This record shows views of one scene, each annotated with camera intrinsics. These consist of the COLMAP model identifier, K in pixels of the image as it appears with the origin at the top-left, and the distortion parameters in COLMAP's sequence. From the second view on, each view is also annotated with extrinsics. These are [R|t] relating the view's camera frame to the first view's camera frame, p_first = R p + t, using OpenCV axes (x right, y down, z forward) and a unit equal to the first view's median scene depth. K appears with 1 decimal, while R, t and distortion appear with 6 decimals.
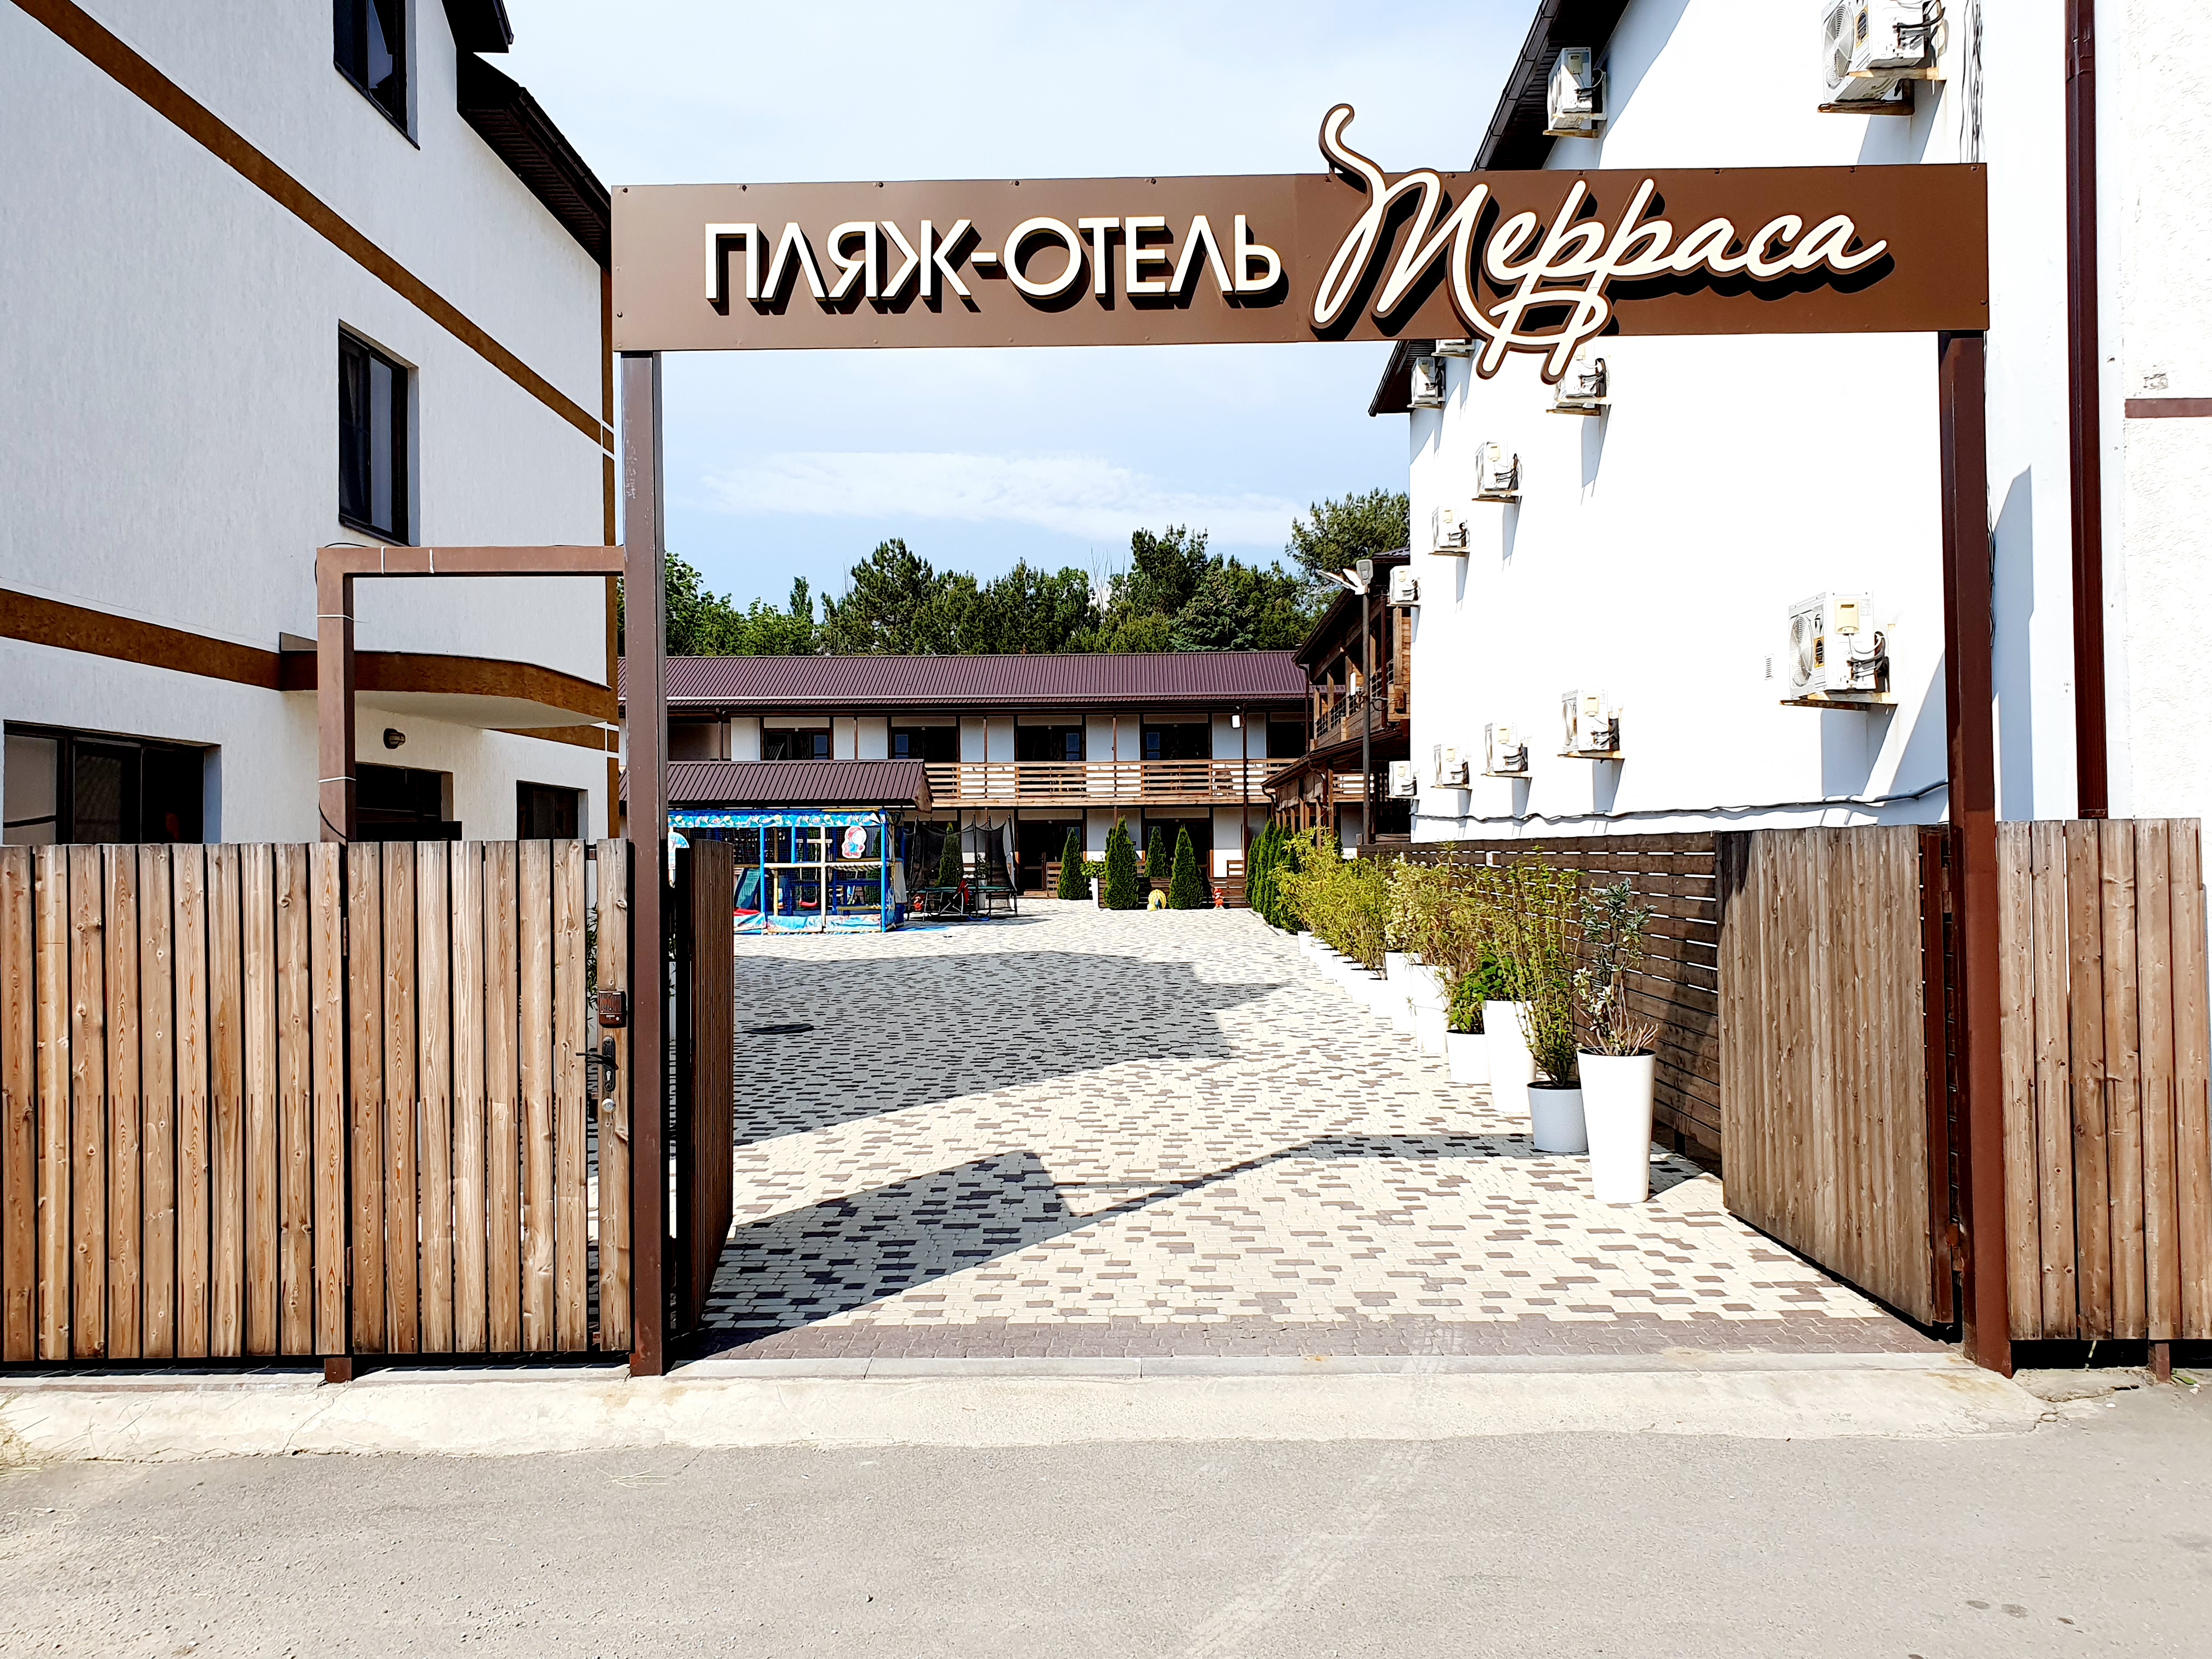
lens RADIAL K [[1871.7, 0, 1122.3], [0, 1871.7, 835.8], [0, 0, 1]] dist [0.000471, 0.023073]
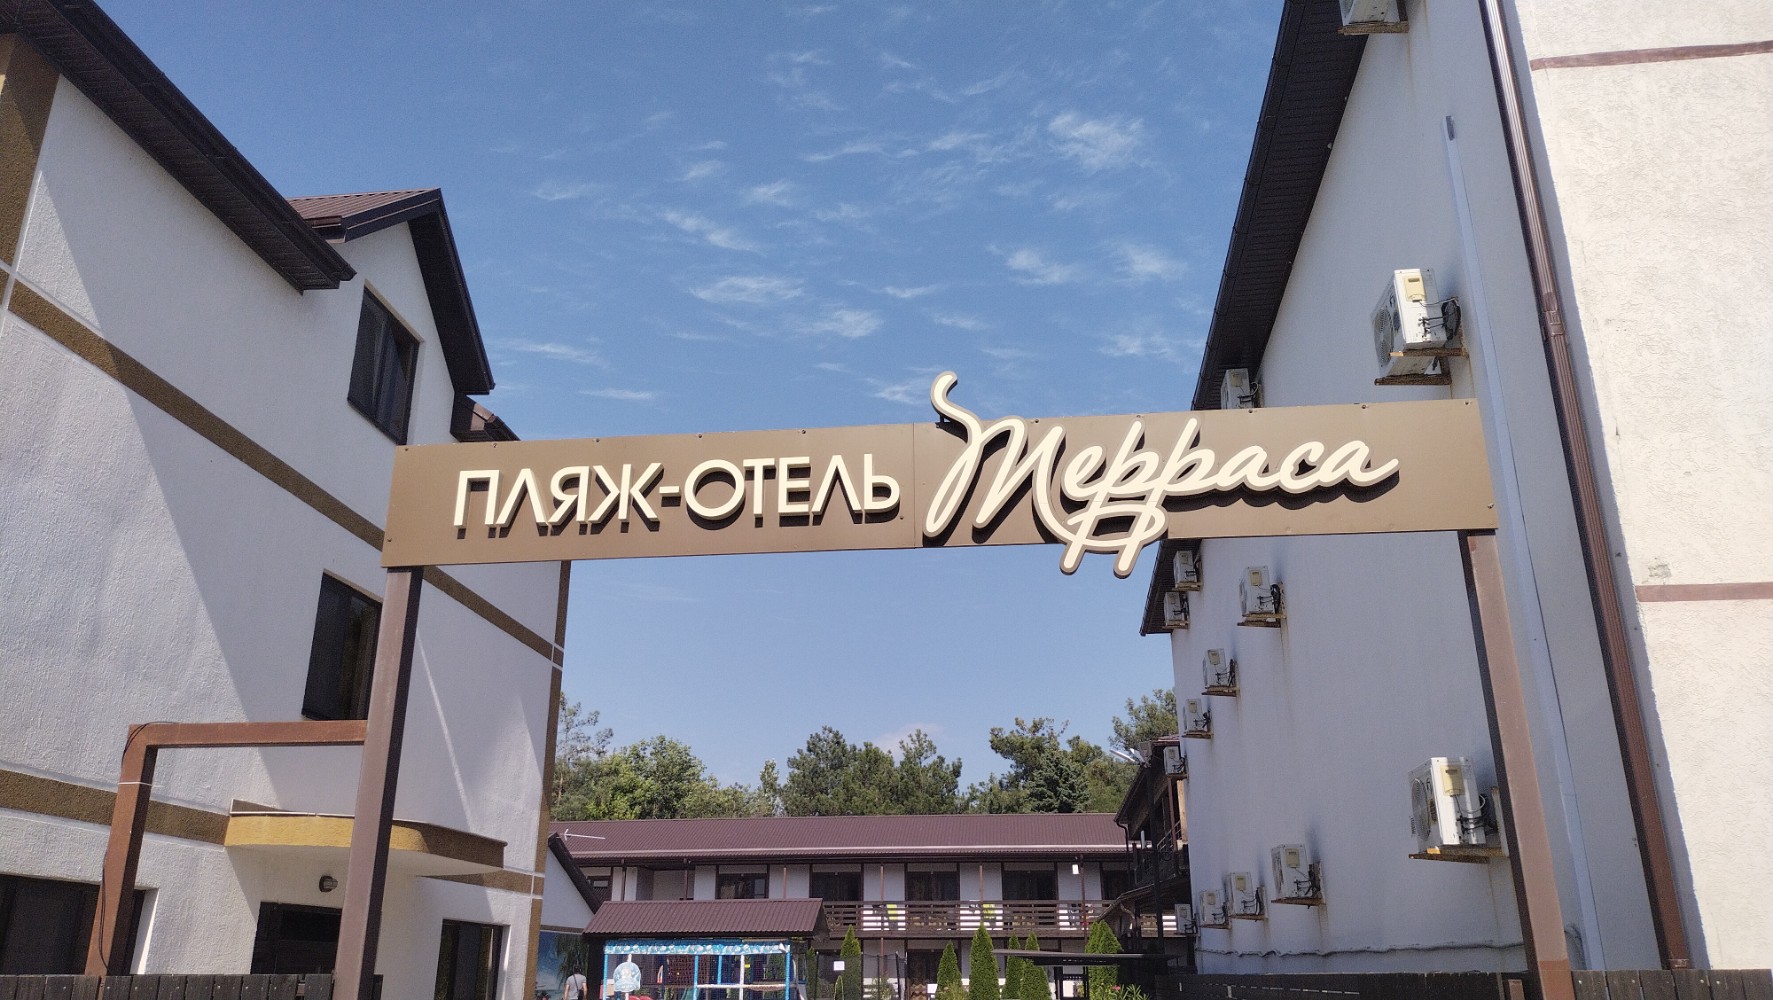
lens RADIAL K [[1334.2, 0, 887.5], [0, 1334.2, 489.9], [0, 0, 1]] dist [0.033701, -0.006111]
pose [[0.995883, -0.023143, -0.087639, 0.153332], [-0.007221, 0.943527, -0.331216, -0.009766], [0.090355, 0.330485, 0.939476, 0.160994]]
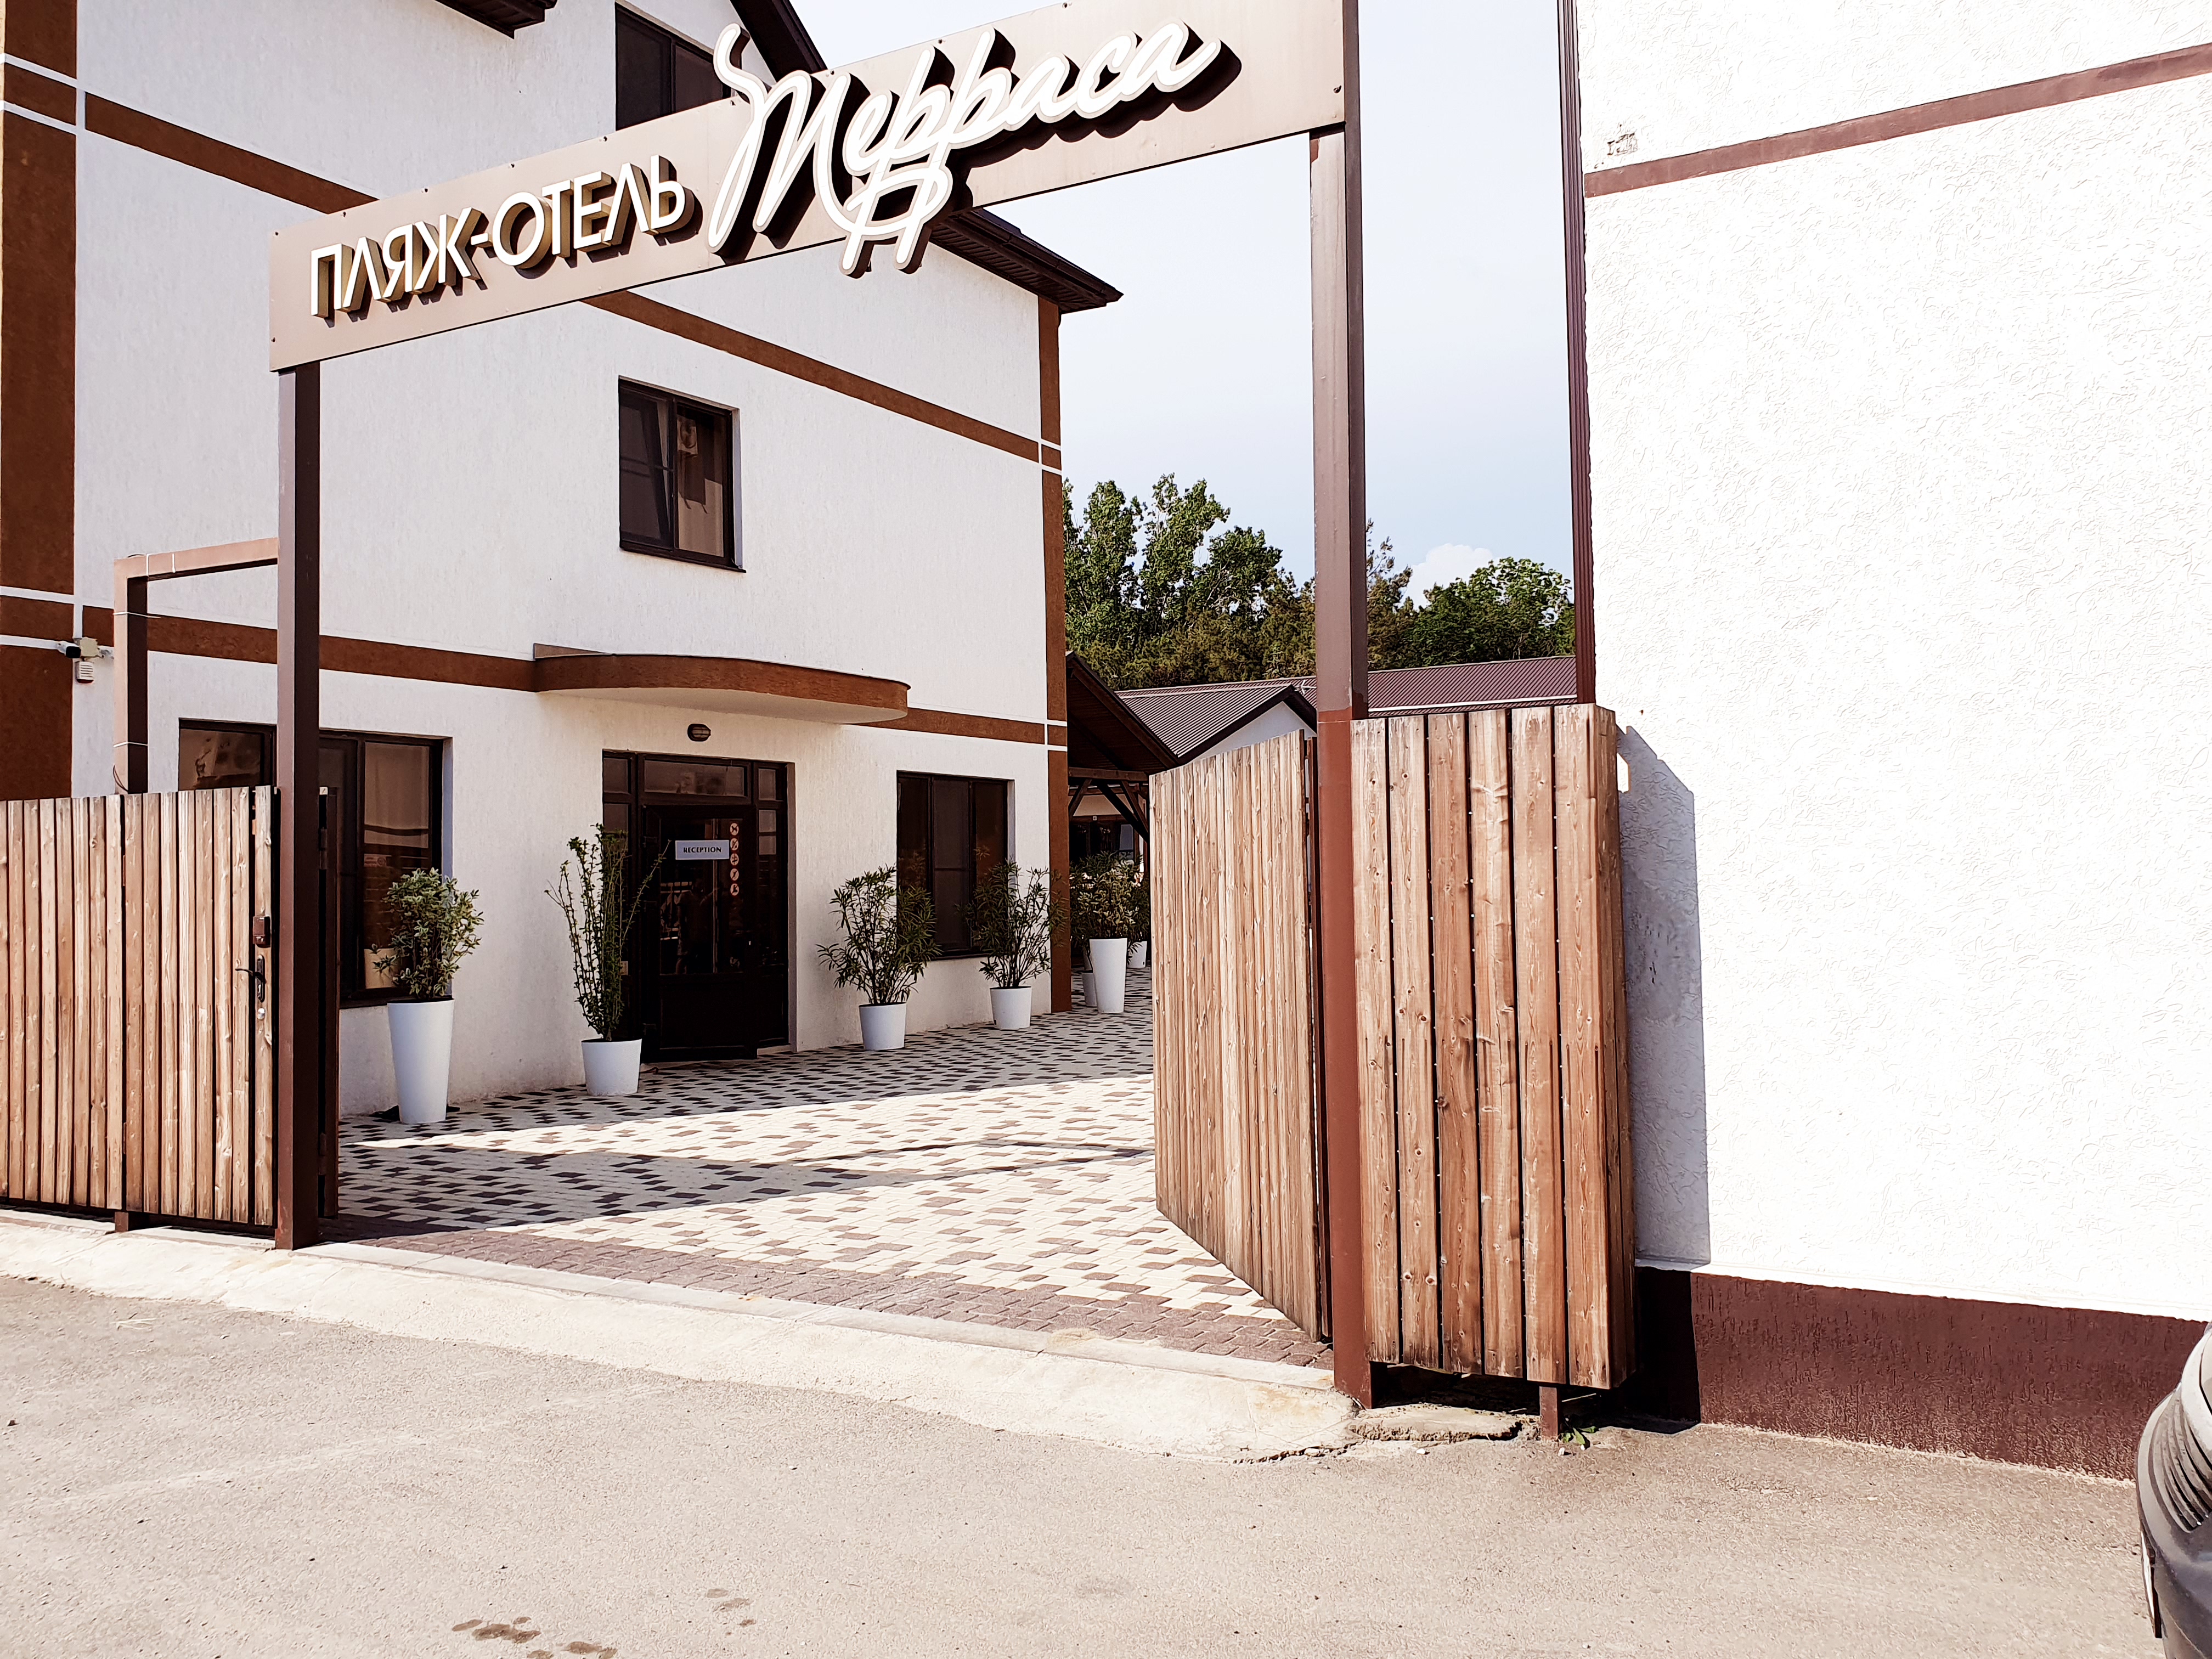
lens RADIAL K [[1871.7, 0, 1119.1], [0, 1871.7, 817.1], [0, 0, 1]] dist [0.000471, 0.023073]
pose [[0.874868, -0.017671, -0.484039, 0.759478], [0.008456, 0.999739, -0.021216, 0.050420], [0.484287, 0.014468, 0.874789, 0.235762]]
